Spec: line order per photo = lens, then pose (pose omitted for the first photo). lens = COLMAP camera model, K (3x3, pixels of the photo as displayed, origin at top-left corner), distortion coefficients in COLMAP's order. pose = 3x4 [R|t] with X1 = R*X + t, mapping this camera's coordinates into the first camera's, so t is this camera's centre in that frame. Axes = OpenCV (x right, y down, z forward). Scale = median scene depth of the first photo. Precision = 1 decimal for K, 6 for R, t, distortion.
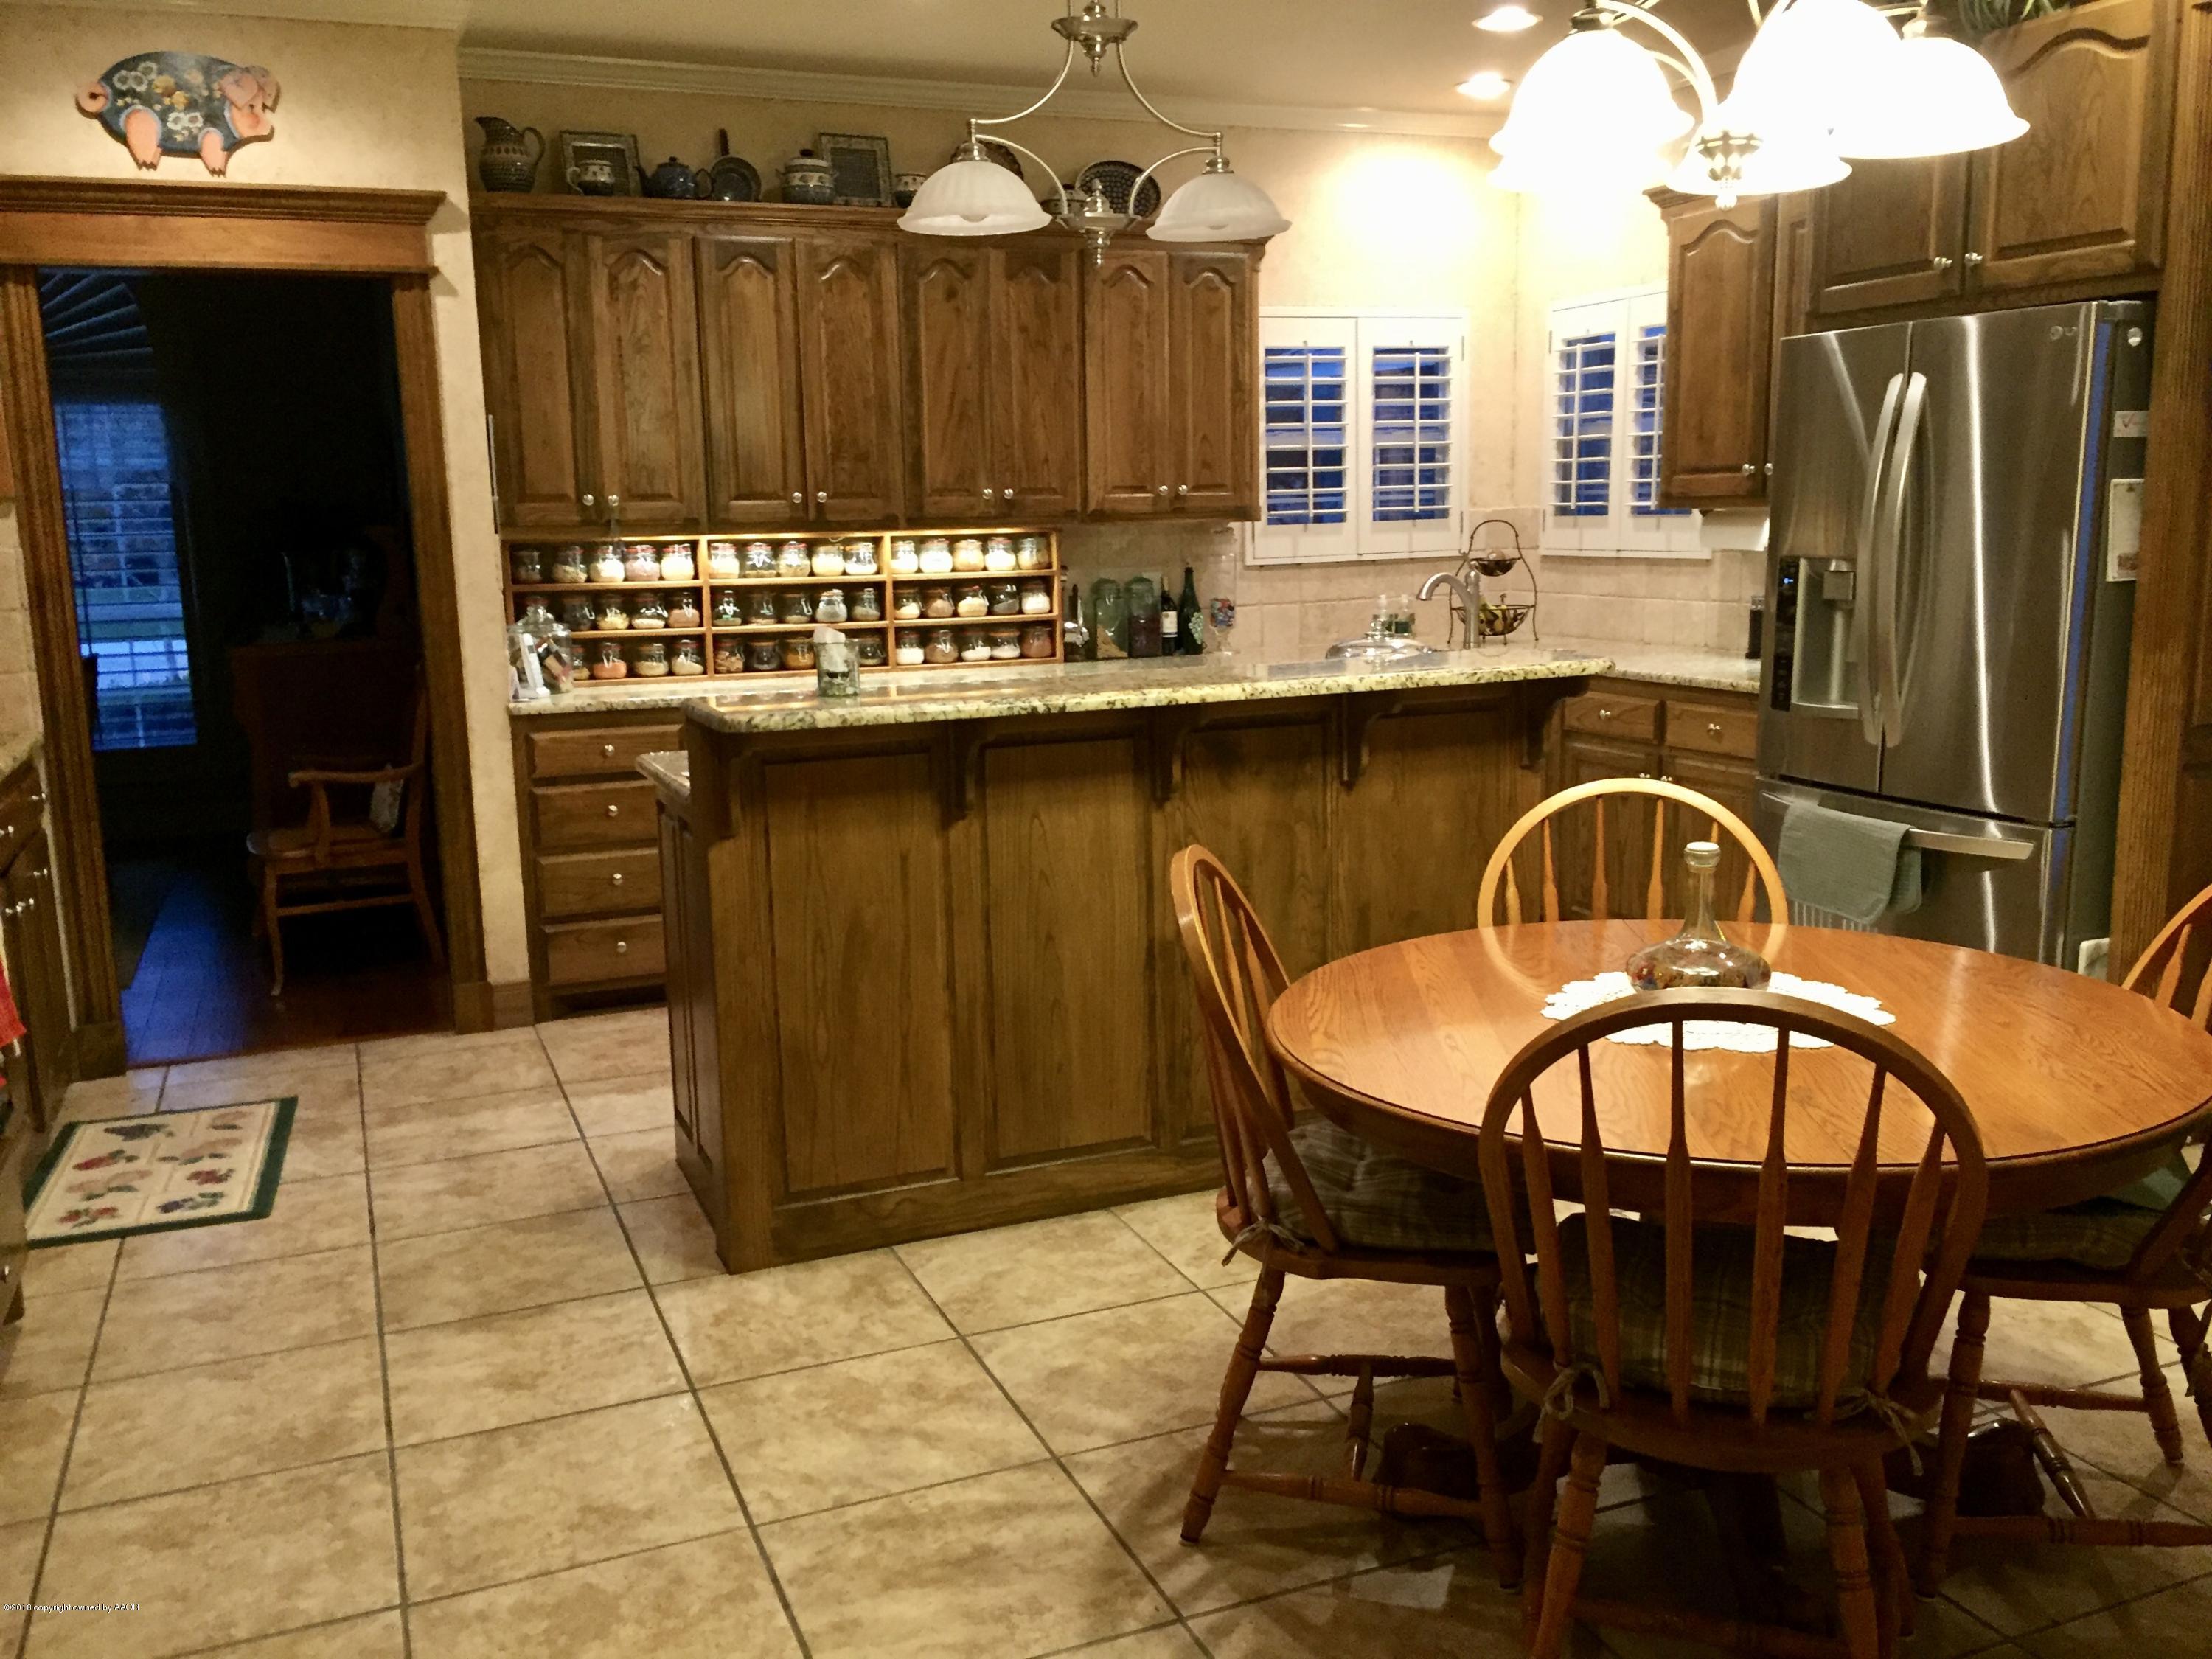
lens RADIAL K [[1843.0, 0, 1106.0], [0, 1843.0, 829.5], [0, 0, 1]] dist [0.108891, -0.084007]
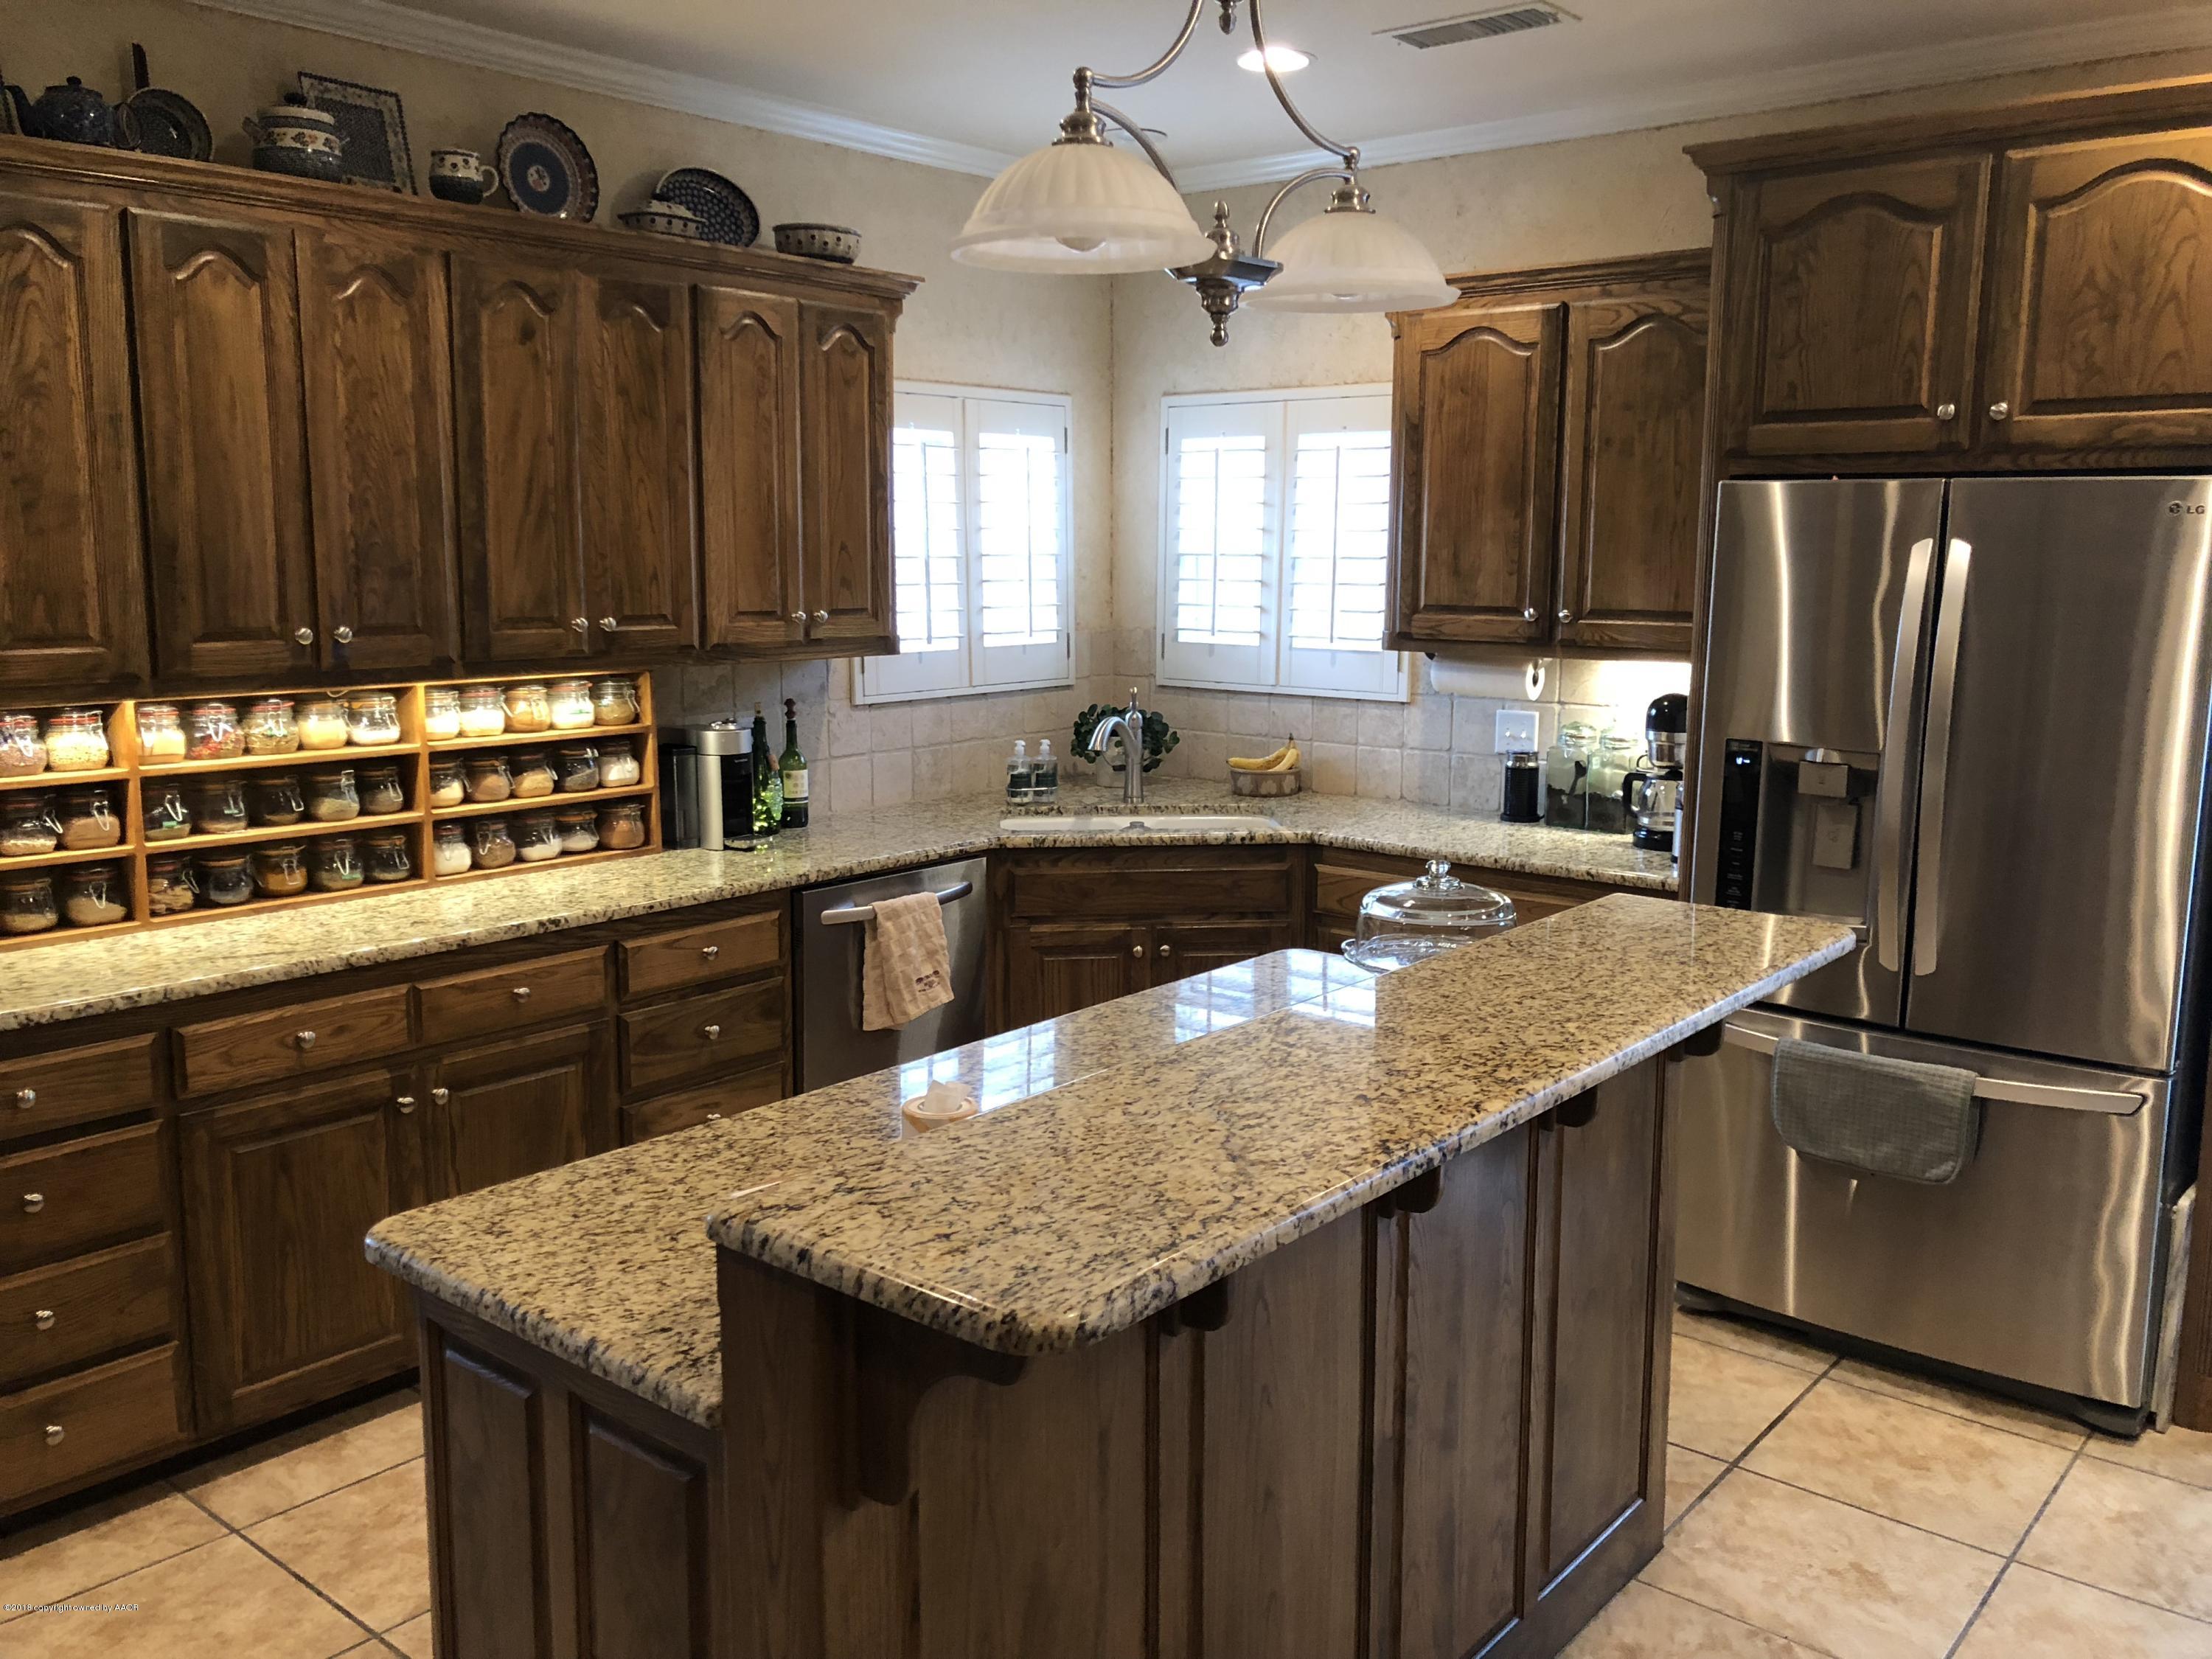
lens RADIAL K [[1802.2, 0, 1106.0], [0, 1802.2, 829.5], [0, 0, 1]] dist [0.015380, 0.013209]
pose [[0.890783, -0.046347, 0.452060, -0.199261], [0.055574, 0.998429, -0.007145, -0.091572], [-0.451019, 0.031488, 0.891959, 0.324215]]
